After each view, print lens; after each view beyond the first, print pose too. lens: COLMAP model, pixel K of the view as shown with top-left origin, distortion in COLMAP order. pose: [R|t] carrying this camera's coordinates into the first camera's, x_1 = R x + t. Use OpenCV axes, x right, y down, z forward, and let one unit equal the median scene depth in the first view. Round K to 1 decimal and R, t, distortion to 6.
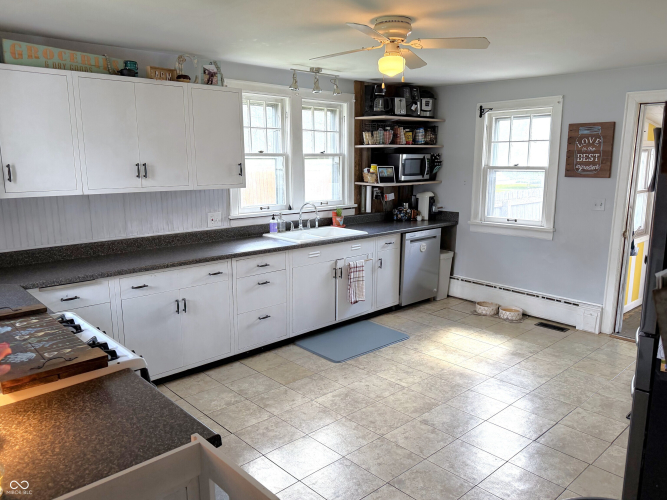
lens RADIAL K [[501.9, 0, 330.7], [0, 501.9, 247.9], [0, 0, 1]] dist [0.008230, -0.010614]
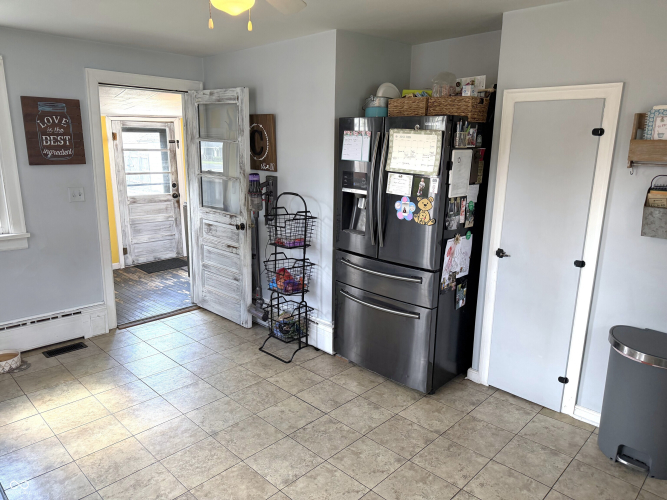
lens RADIAL K [[467.4, 0, 332.5], [0, 467.4, 248.0], [0, 0, 1]] dist [0.015130, -0.010553]
pose [[-0.042645, -0.219943, 0.974580, -0.309239], [0.160798, 0.961240, 0.223968, -0.111058], [-0.986066, 0.166261, -0.005626, 0.593457]]
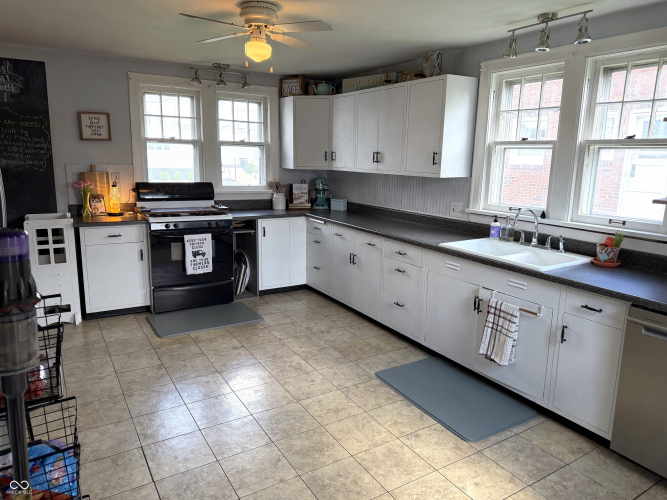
lens RADIAL K [[467.4, 0, 330.3], [0, 467.4, 254.4], [0, 0, 1]] dist [0.015130, -0.010553]
pose [[-0.223088, 0.204509, -0.953104, 0.687154], [-0.178739, 0.952586, 0.246235, -0.146562], [0.958271, 0.225289, -0.175957, 0.891529]]
